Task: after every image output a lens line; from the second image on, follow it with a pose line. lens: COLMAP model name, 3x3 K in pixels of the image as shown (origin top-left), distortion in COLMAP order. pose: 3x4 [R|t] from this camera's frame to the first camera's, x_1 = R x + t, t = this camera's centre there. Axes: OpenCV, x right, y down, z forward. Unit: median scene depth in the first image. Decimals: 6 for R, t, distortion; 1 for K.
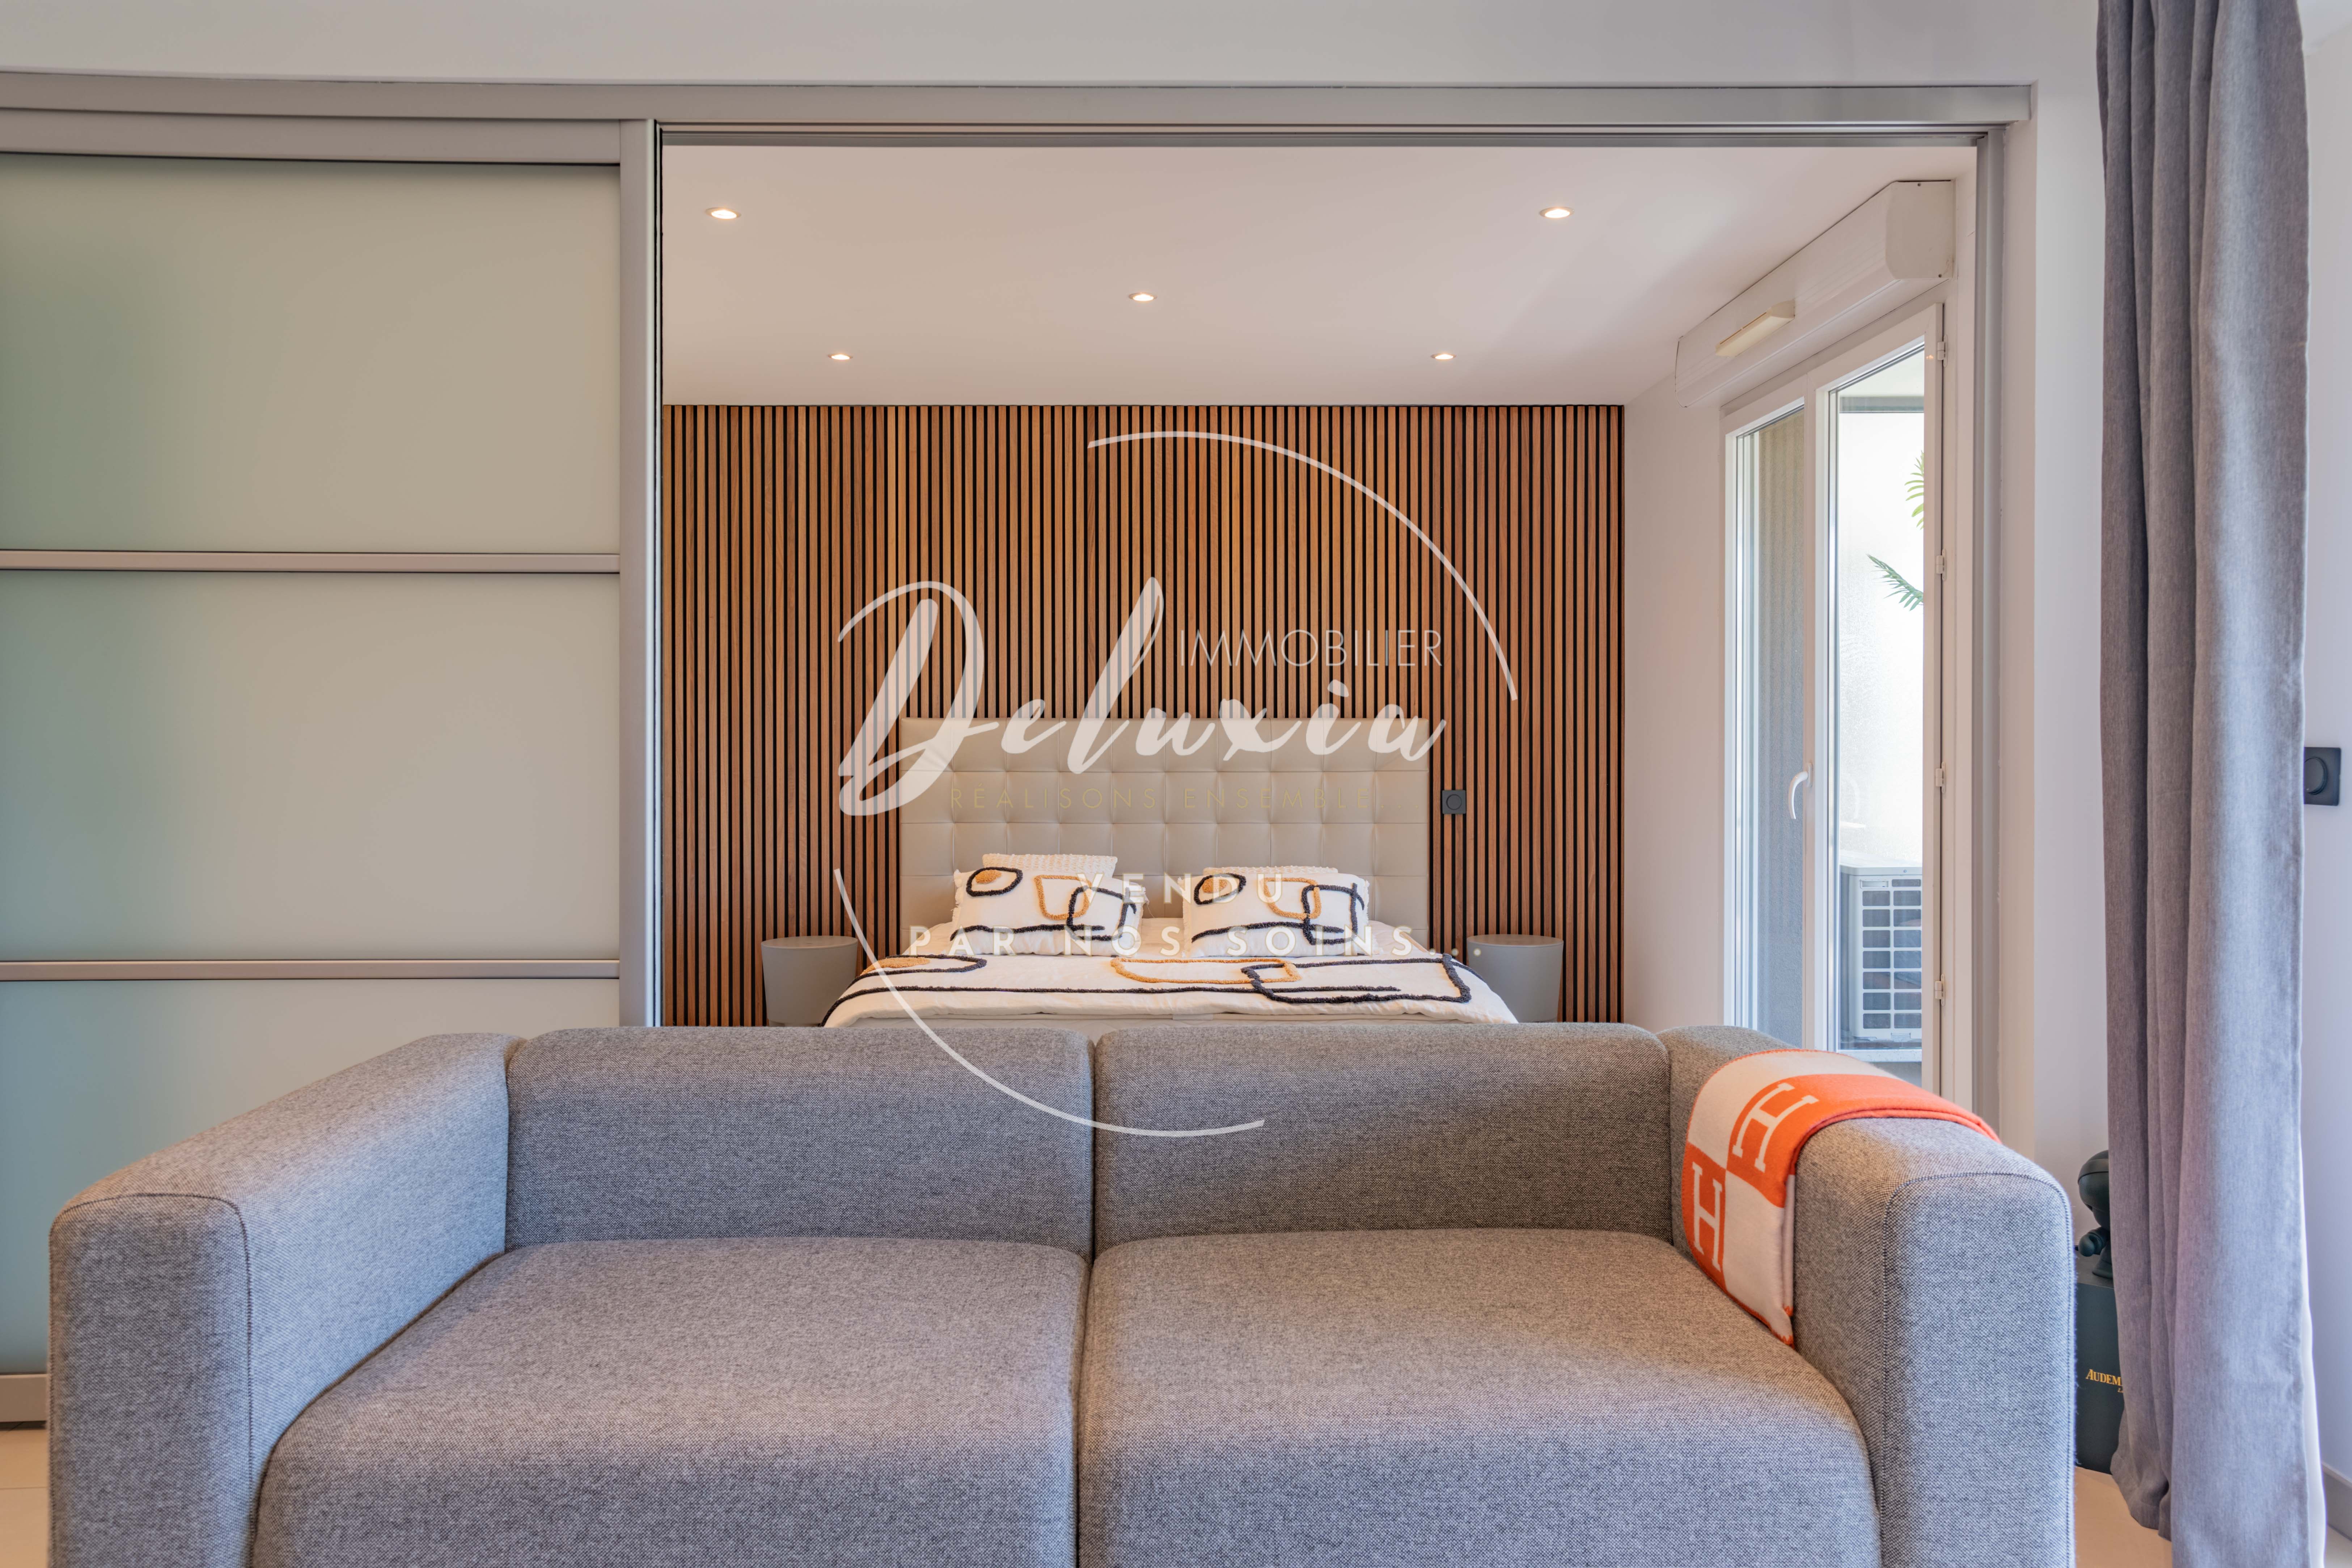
lens RADIAL K [[1683.7, 0, 1168.2], [0, 1683.7, 750.8], [0, 0, 1]] dist [0.000040, 0.009878]
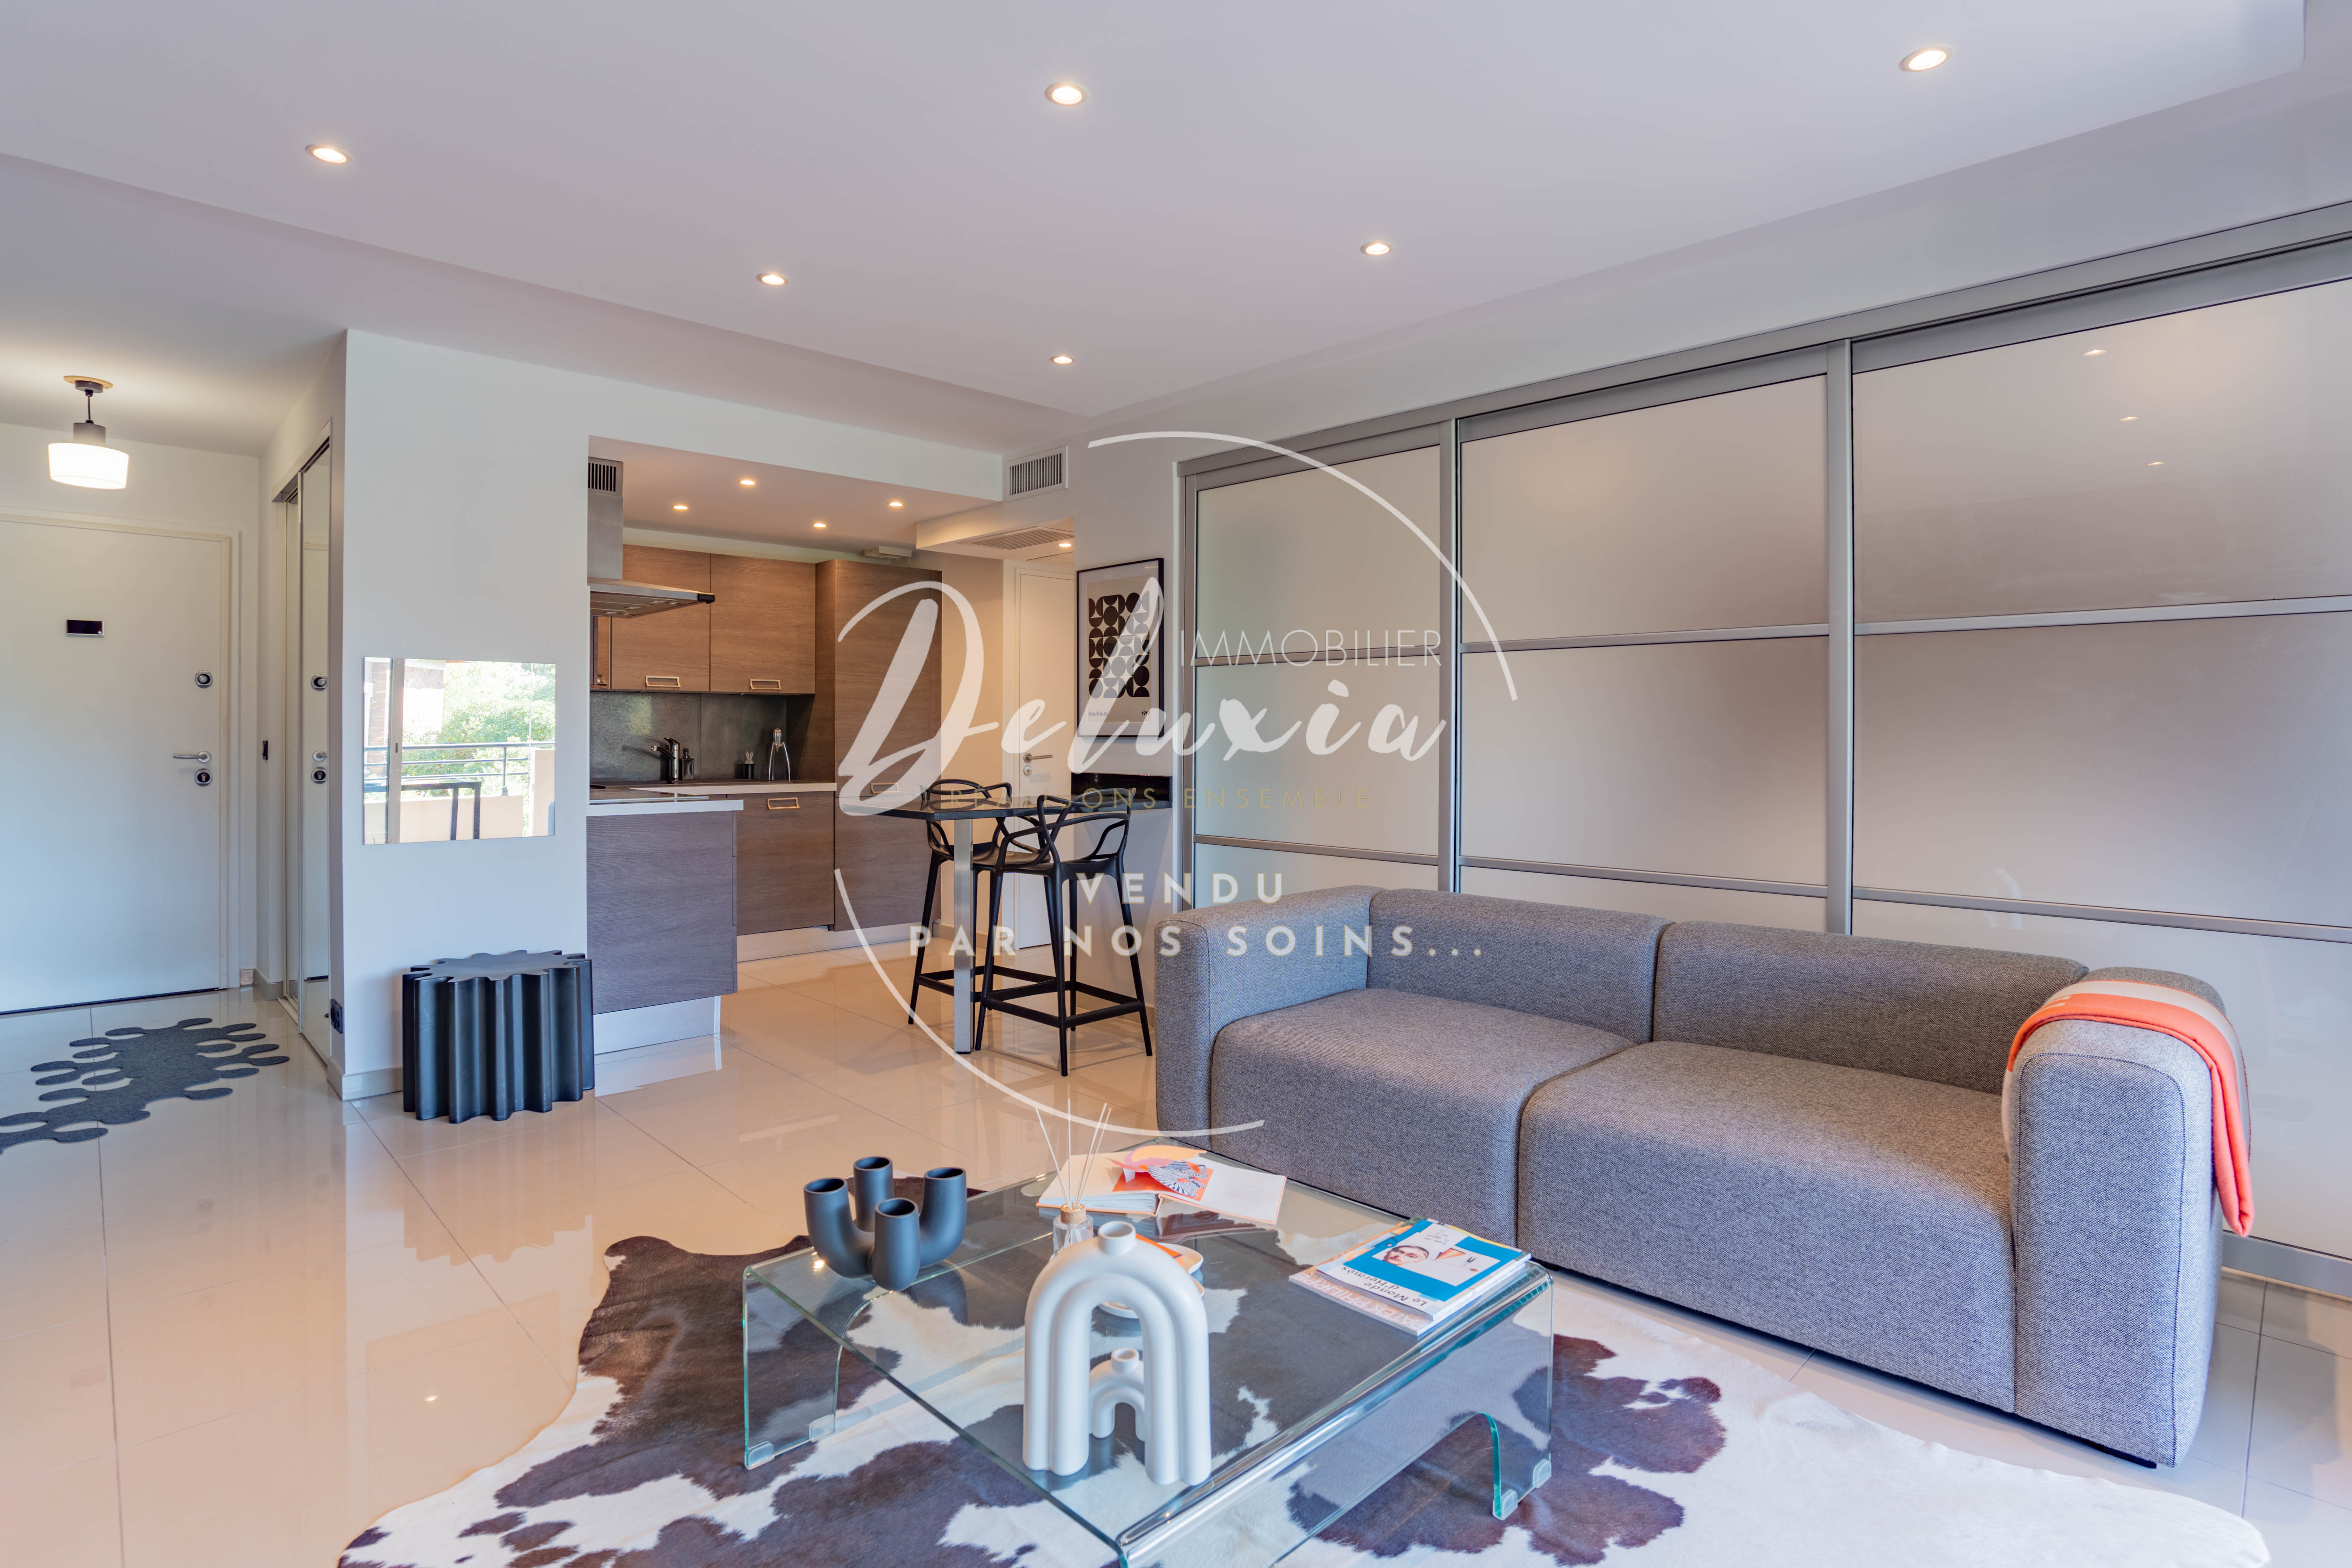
lens RADIAL K [[1162.8, 0, 1178.8], [0, 1162.8, 745.6], [0, 0, 1]] dist [-0.082538, 0.022991]
pose [[0.698293, 0.012224, -0.715707, 0.599813], [-0.015057, 0.999884, 0.002387, 0.000180], [0.715653, 0.009110, 0.698396, -0.197162]]
